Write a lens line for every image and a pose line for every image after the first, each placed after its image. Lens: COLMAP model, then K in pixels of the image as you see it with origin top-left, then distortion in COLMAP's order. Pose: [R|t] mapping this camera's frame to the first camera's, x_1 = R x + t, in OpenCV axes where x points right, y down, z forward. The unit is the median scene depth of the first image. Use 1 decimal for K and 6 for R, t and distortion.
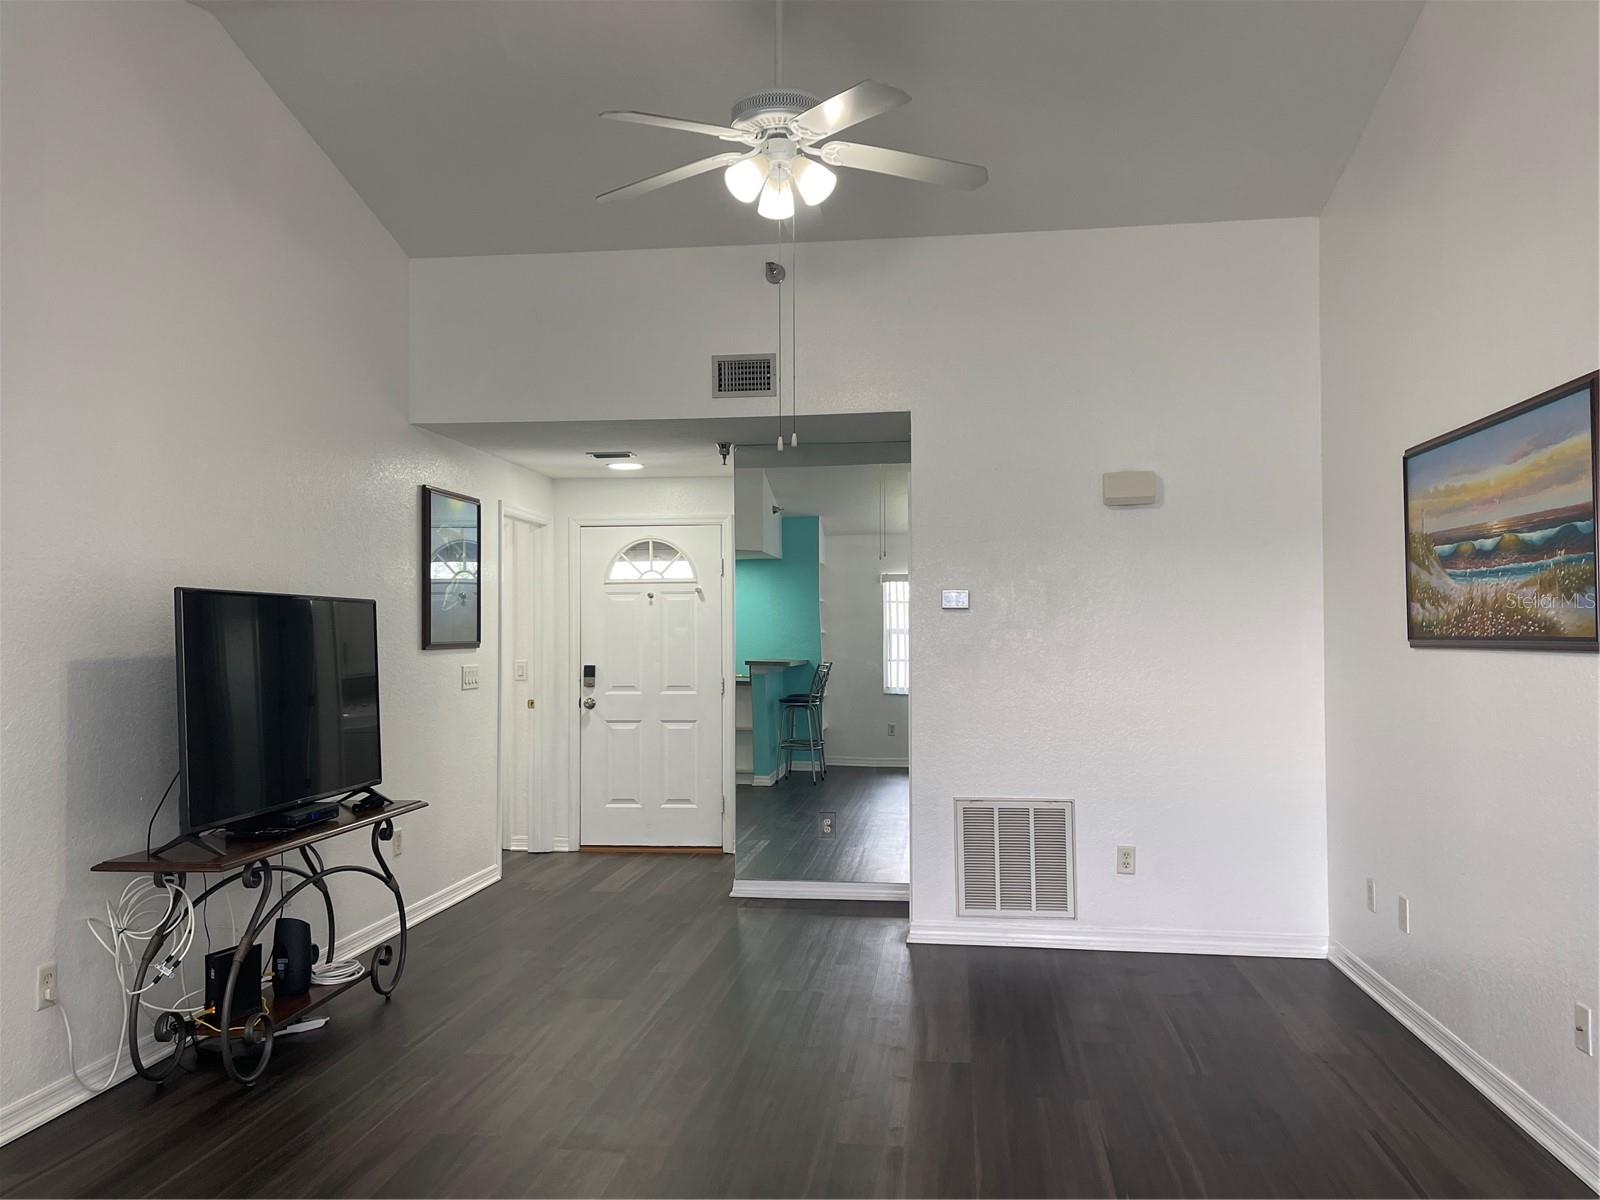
lens RADIAL K [[1215.0, 0, 797.7], [0, 1215.0, 608.1], [0, 0, 1]] dist [0.069446, -0.074964]
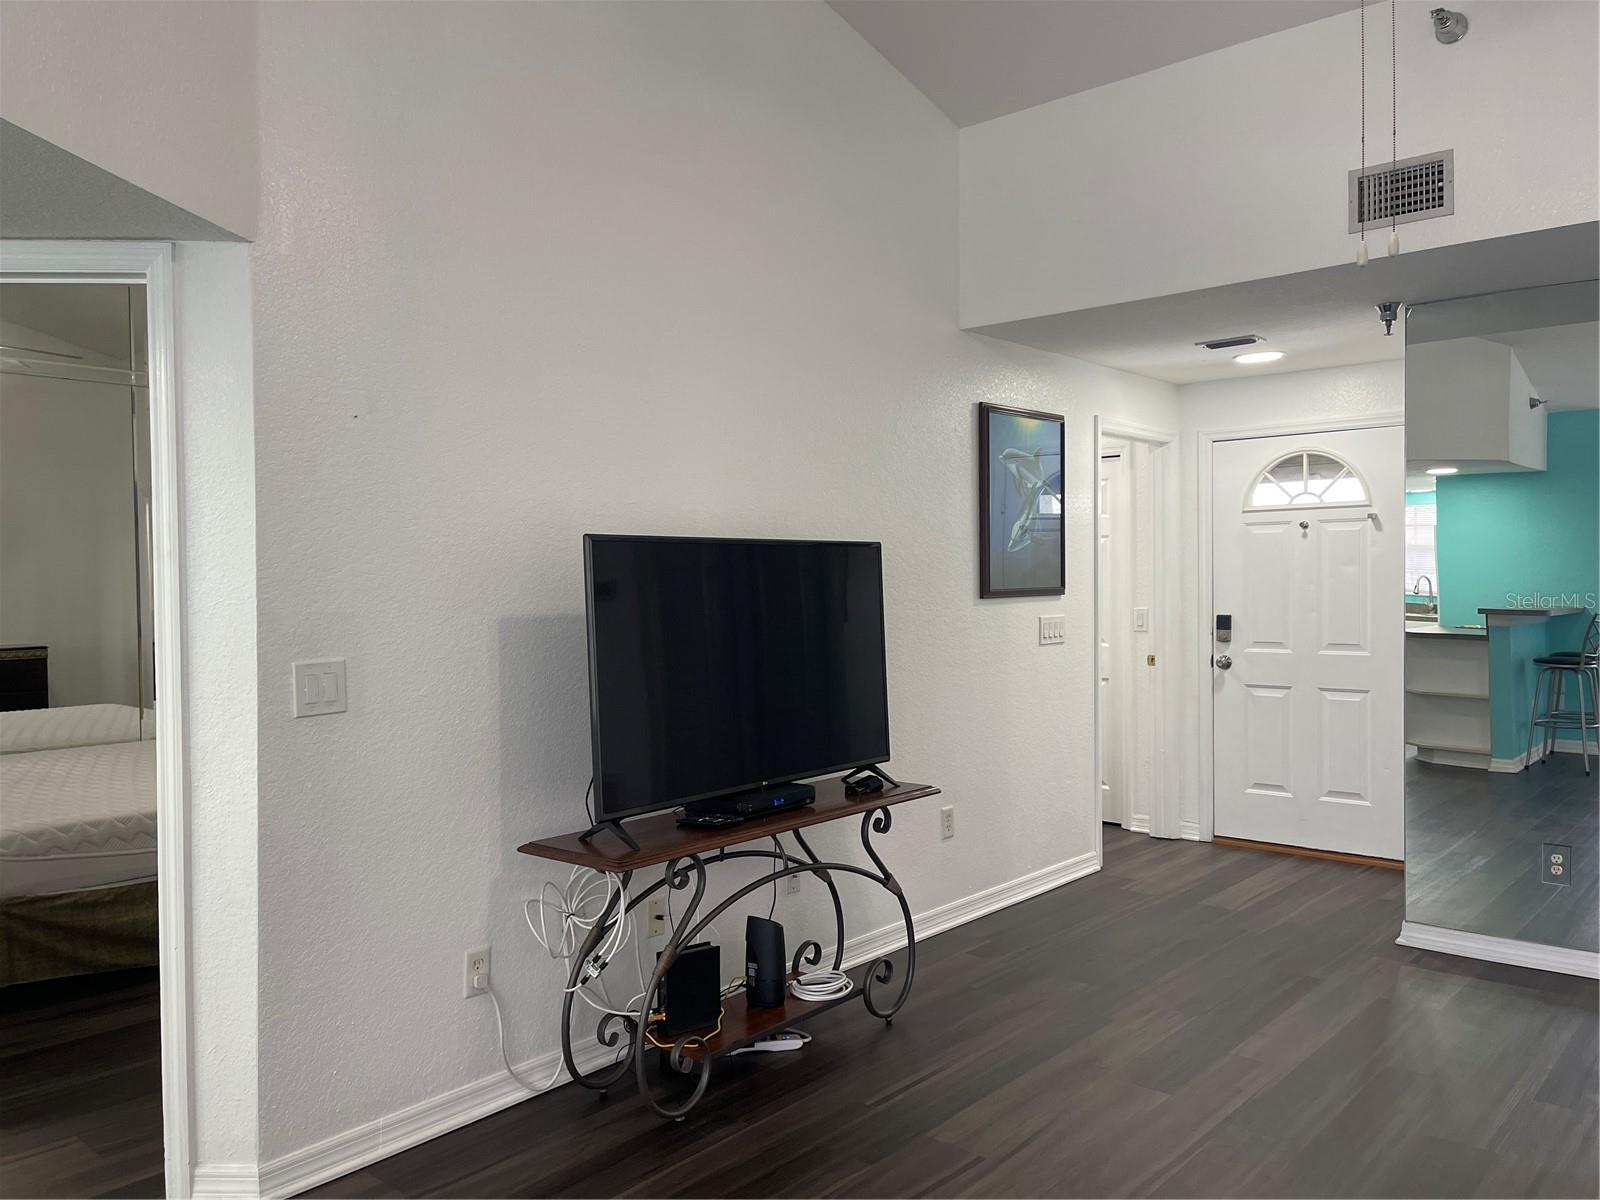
lens RADIAL K [[1215.0, 0, 797.7], [0, 1215.0, 608.1], [0, 0, 1]] dist [0.069446, -0.074964]
pose [[0.832361, 0.009827, -0.554146, 0.055158], [0.019660, 0.998690, 0.047241, -0.001449], [0.553885, -0.050216, 0.831078, 0.230414]]
